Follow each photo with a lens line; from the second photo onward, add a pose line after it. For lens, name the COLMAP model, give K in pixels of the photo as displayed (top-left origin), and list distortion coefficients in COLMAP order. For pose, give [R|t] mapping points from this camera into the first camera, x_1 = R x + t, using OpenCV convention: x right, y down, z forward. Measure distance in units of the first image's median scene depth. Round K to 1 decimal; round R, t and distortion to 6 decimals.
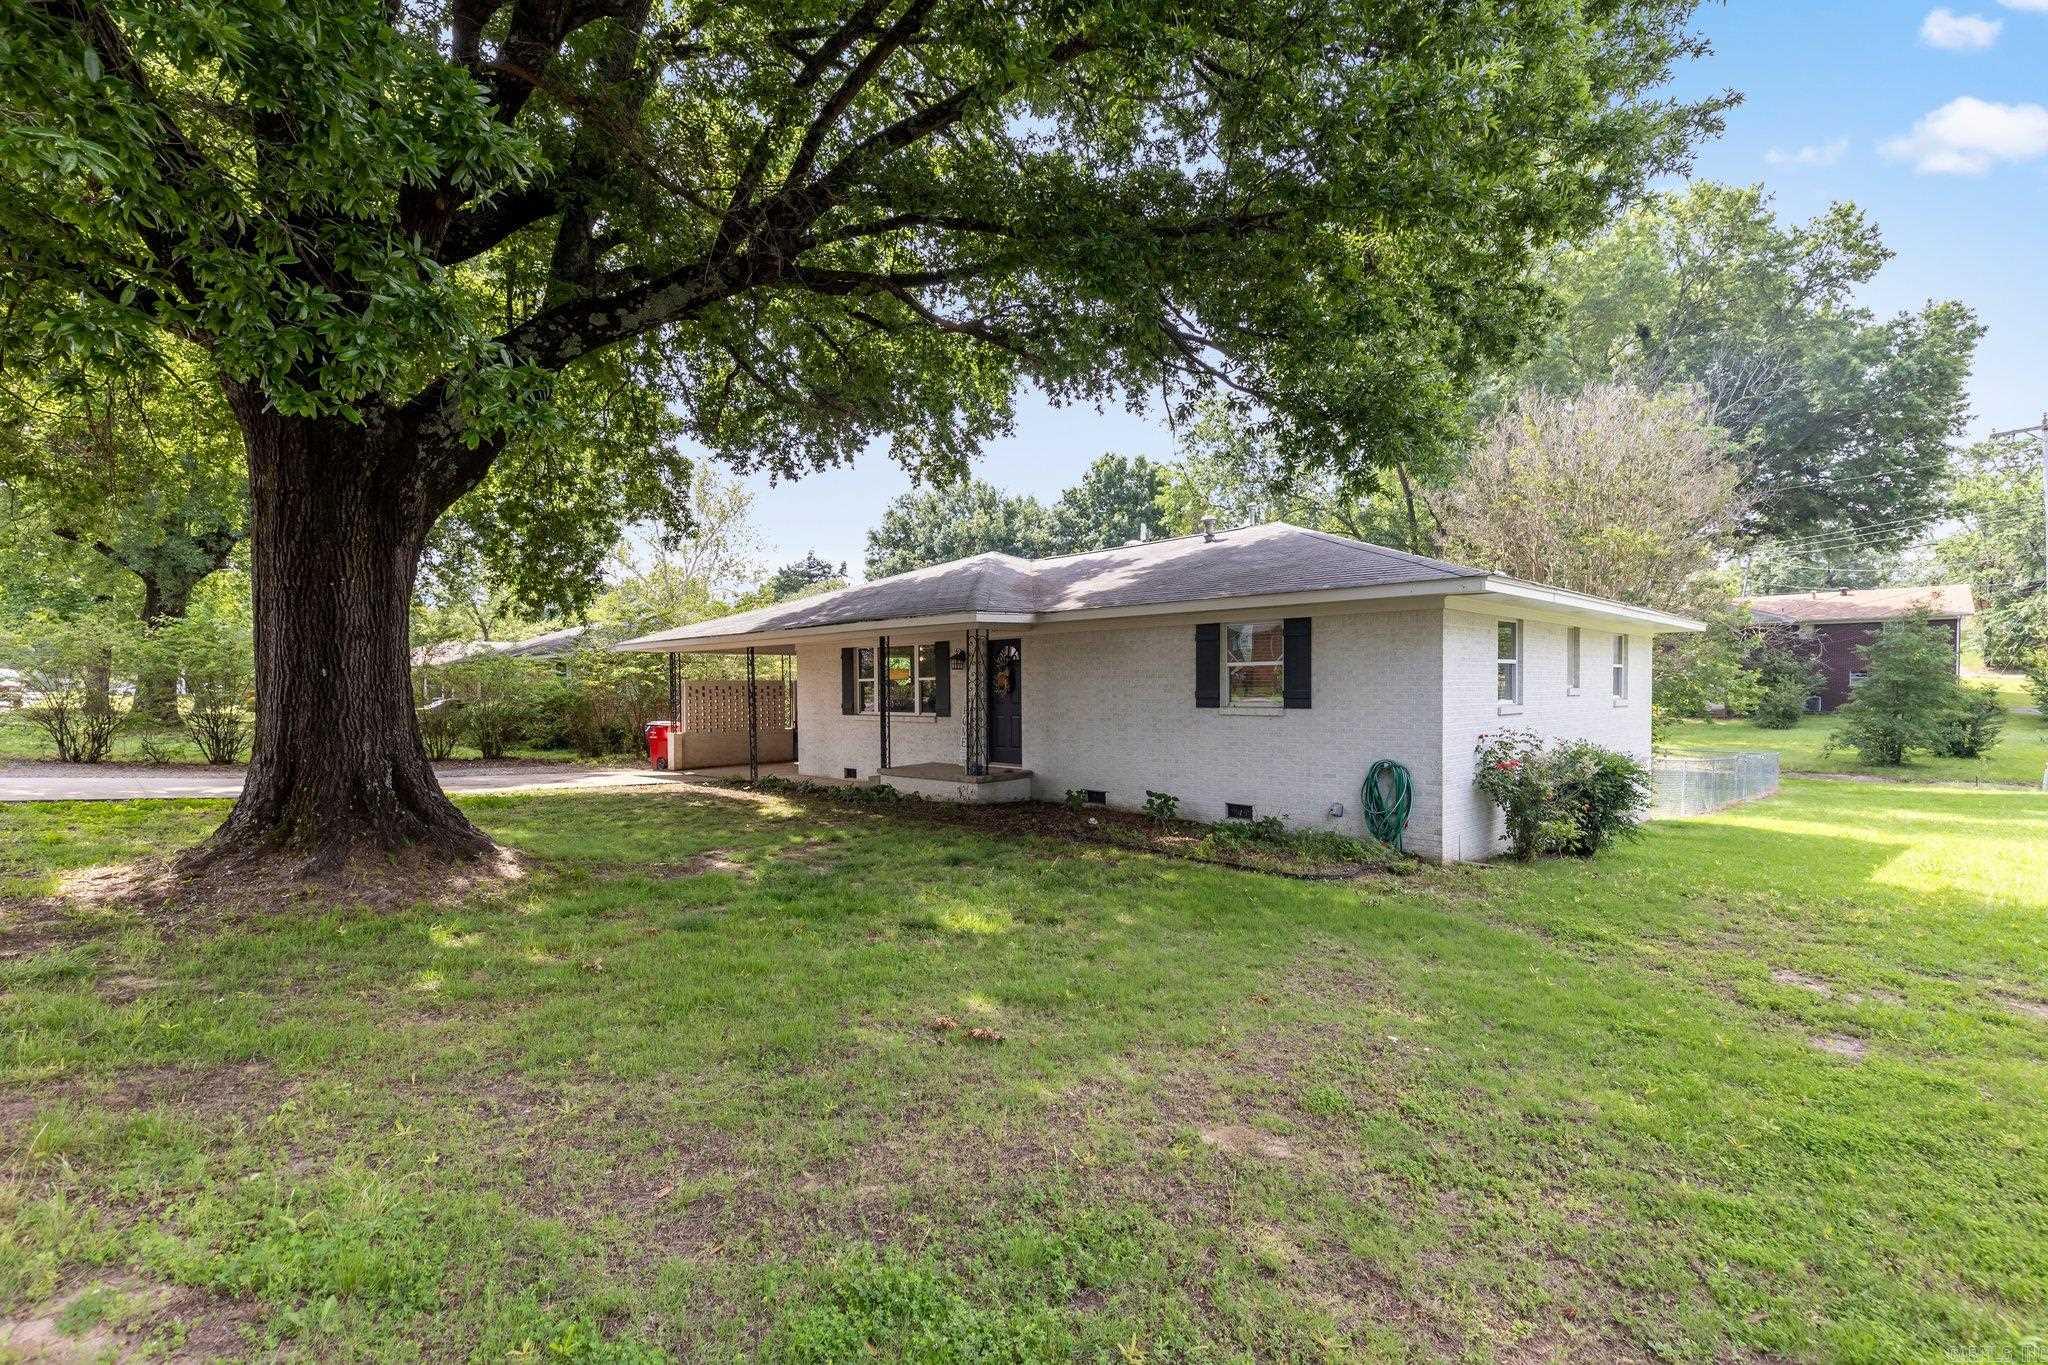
lens RADIAL K [[937.7, 0, 1024.8], [0, 937.7, 685.0], [0, 0, 1]] dist [0.007947, 0.000115]
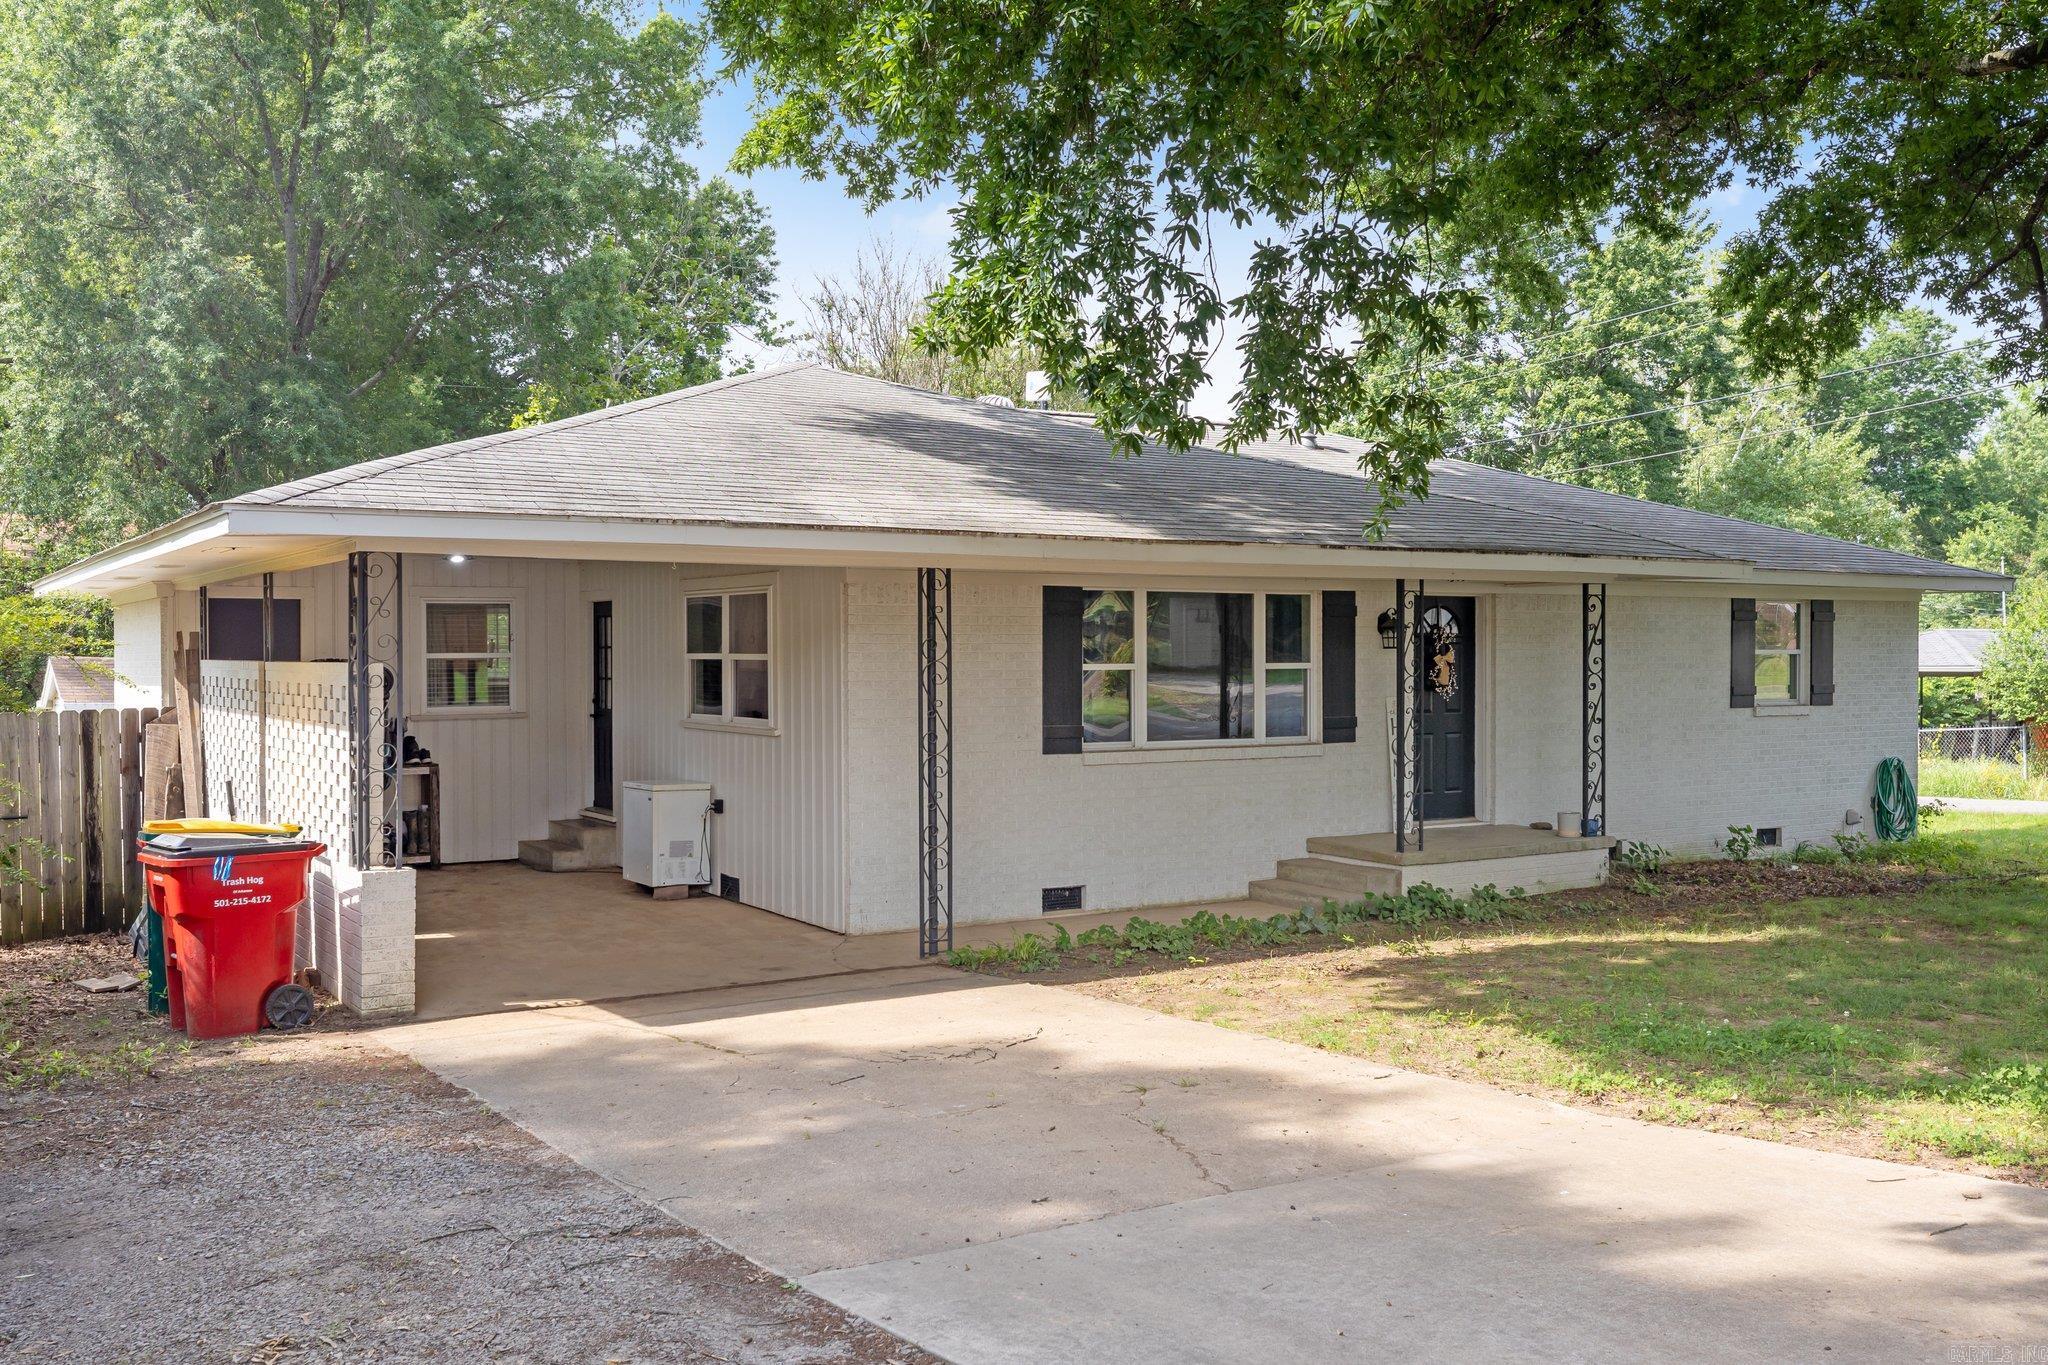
lens RADIAL K [[1856.7, 0, 1011.3], [0, 1856.7, 694.1], [0, 0, 1]] dist [0.004506, 0.011800]
pose [[0.227827, -0.012451, 0.973622, -1.277528], [-0.001588, 0.999912, 0.013159, -0.005792], [-0.973700, -0.004544, 0.227787, 1.107937]]
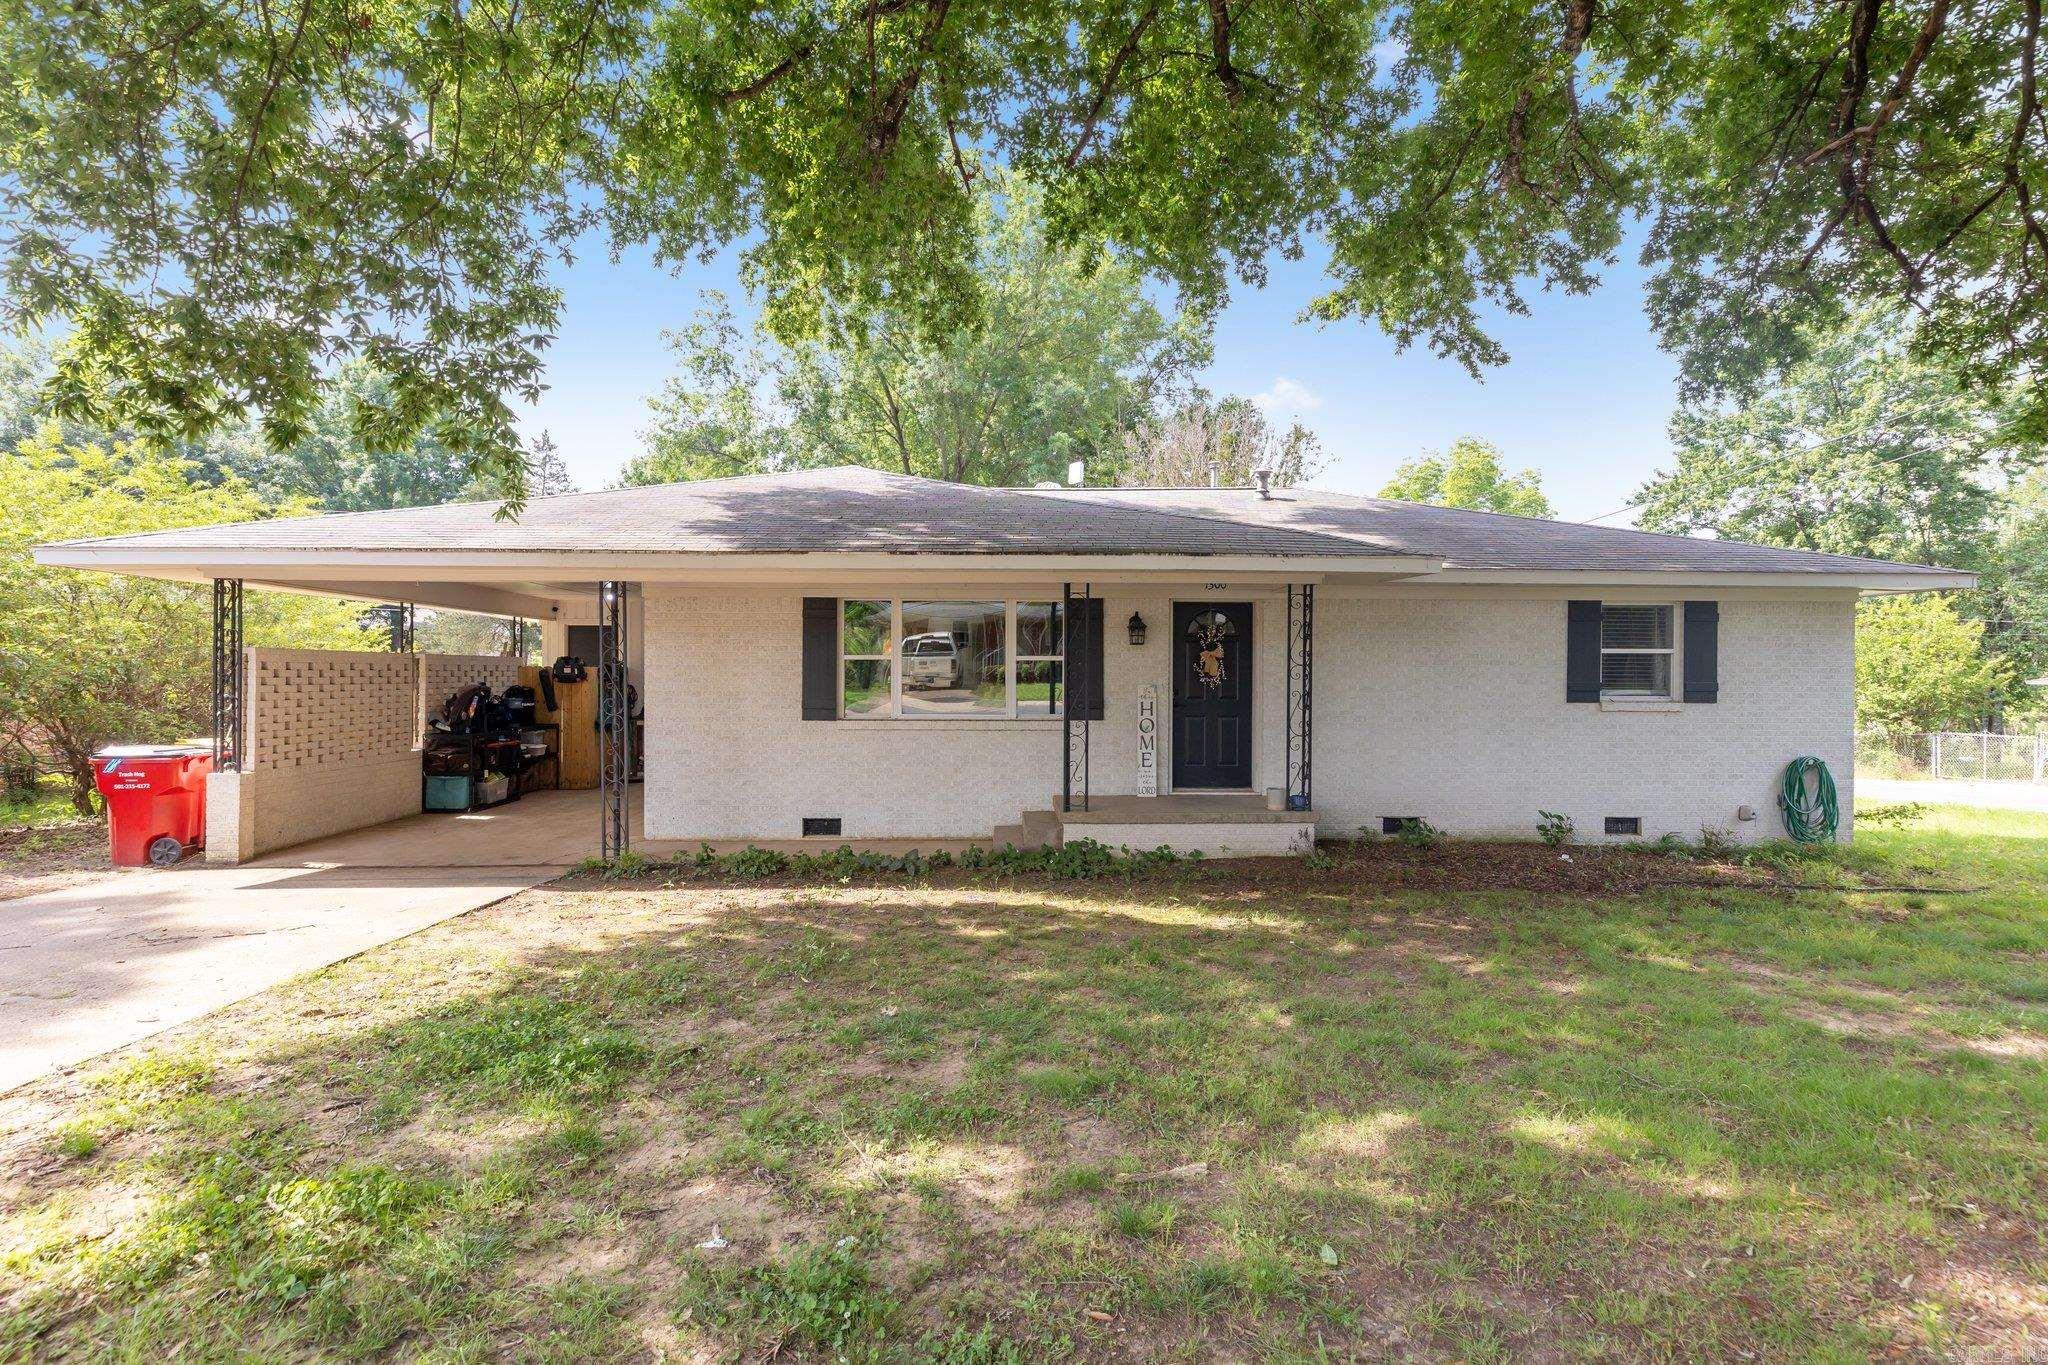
lens RADIAL K [[980.7, 0, 1024.0], [0, 980.7, 682.5], [0, 0, 1]] dist [0.001525, 0.000038]
pose [[0.689349, 0.008086, 0.724384, -0.687282], [-0.011313, 0.999936, -0.000395, 0.011017], [-0.724341, -0.007923, 0.689397, 0.683091]]
